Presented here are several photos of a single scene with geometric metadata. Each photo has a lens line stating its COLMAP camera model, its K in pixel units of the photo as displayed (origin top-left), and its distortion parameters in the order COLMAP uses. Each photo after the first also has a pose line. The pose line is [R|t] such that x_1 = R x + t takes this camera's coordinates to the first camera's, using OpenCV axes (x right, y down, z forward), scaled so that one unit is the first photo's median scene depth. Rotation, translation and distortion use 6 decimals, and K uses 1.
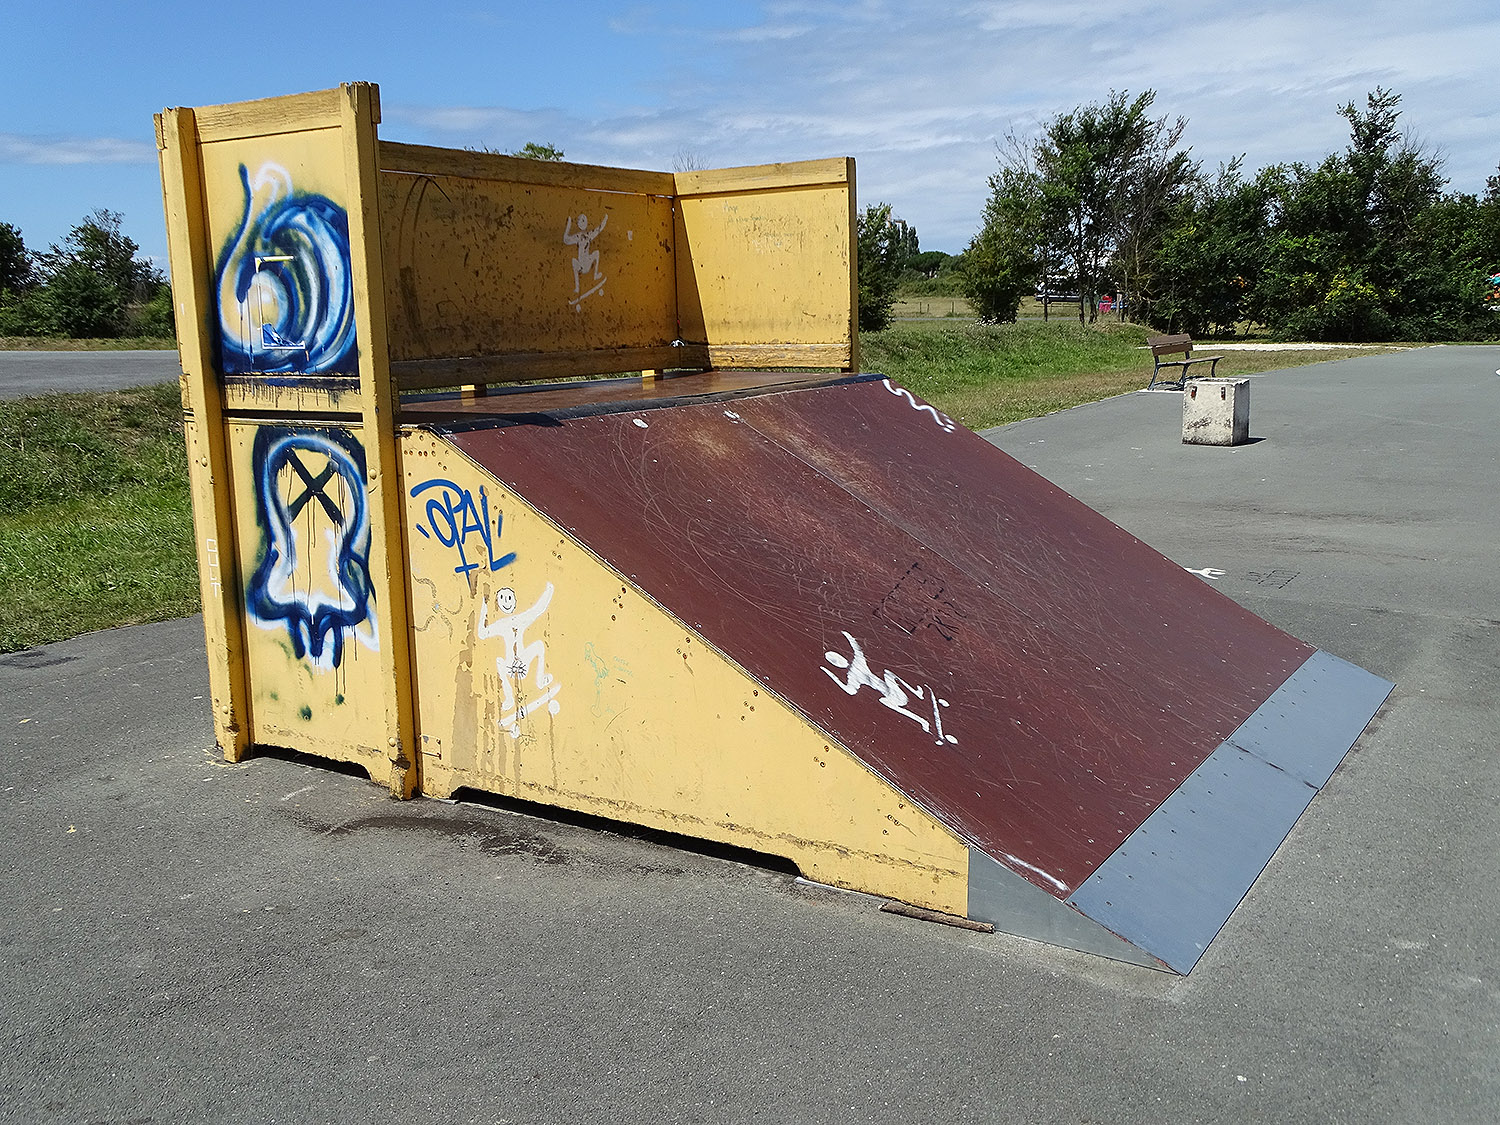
lens RADIAL K [[1400.0, 0, 749.5], [0, 1400.0, 562.7], [0, 0, 1]] dist [-0.012450, 0.000000]
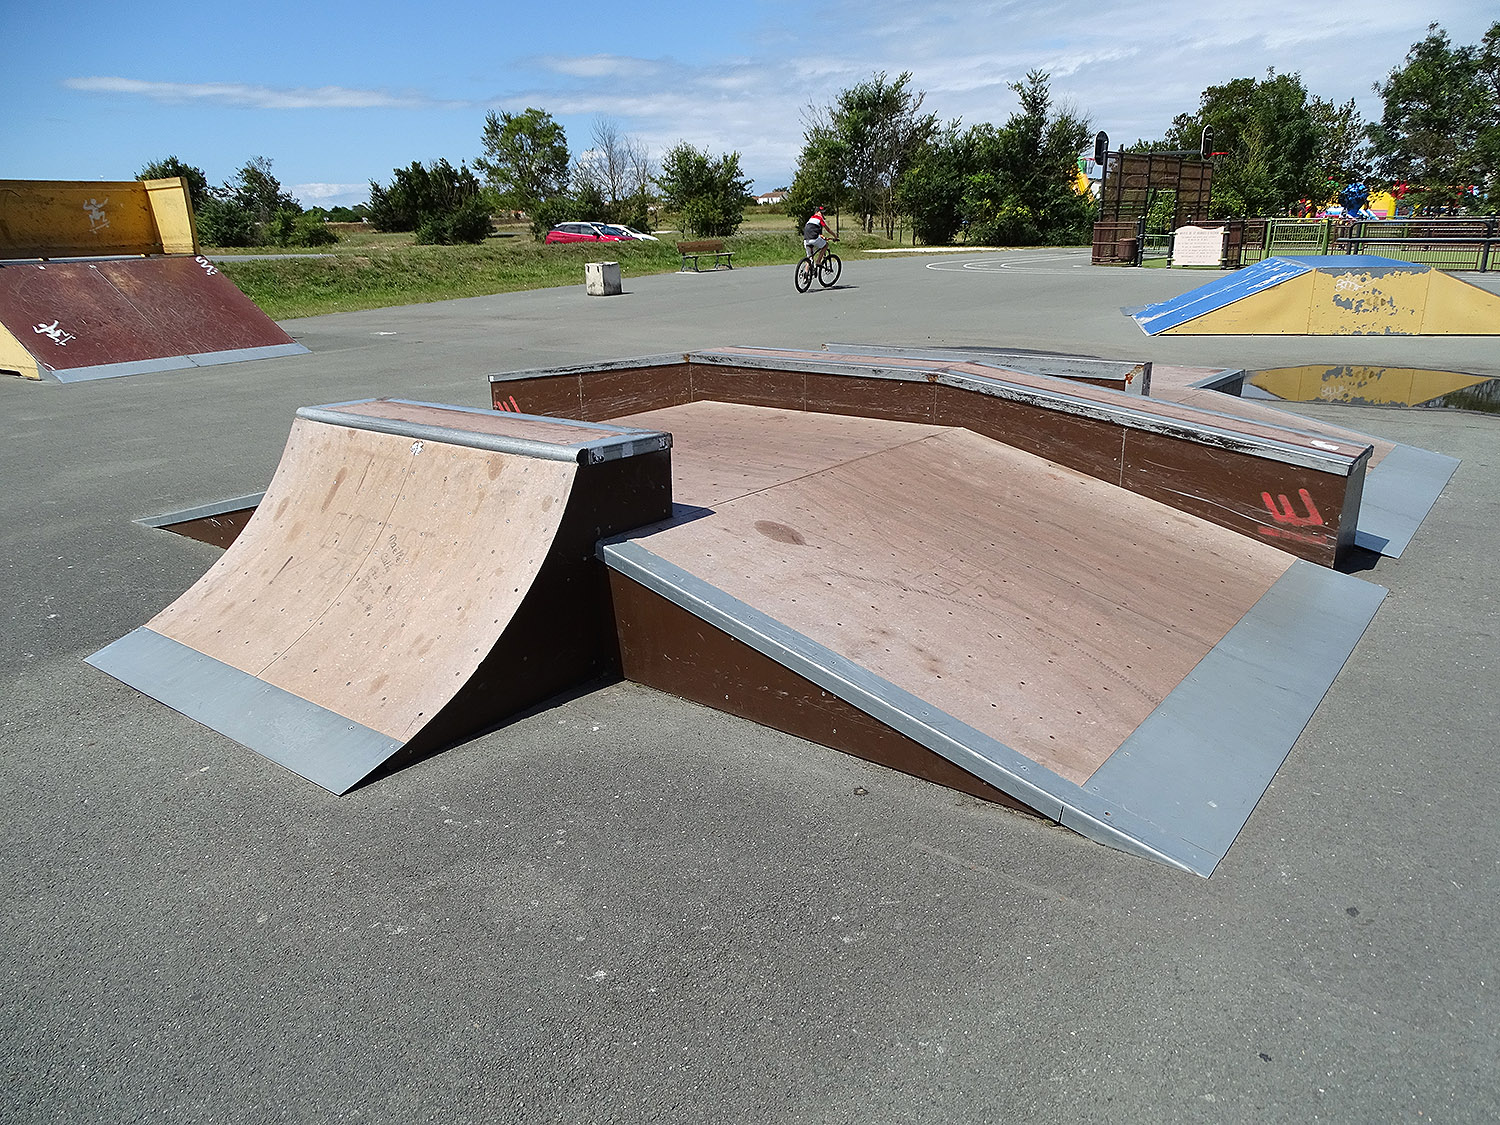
lens RADIAL K [[1023.3, 0, 750.2], [0, 1023.3, 560.9], [0, 0, 1]] dist [-0.009296, 0.000534]
pose [[0.998852, 0.010947, -0.046625, 0.191772], [-0.004376, 0.990314, 0.138774, 0.027845], [0.047693, -0.138411, 0.989226, -0.160305]]
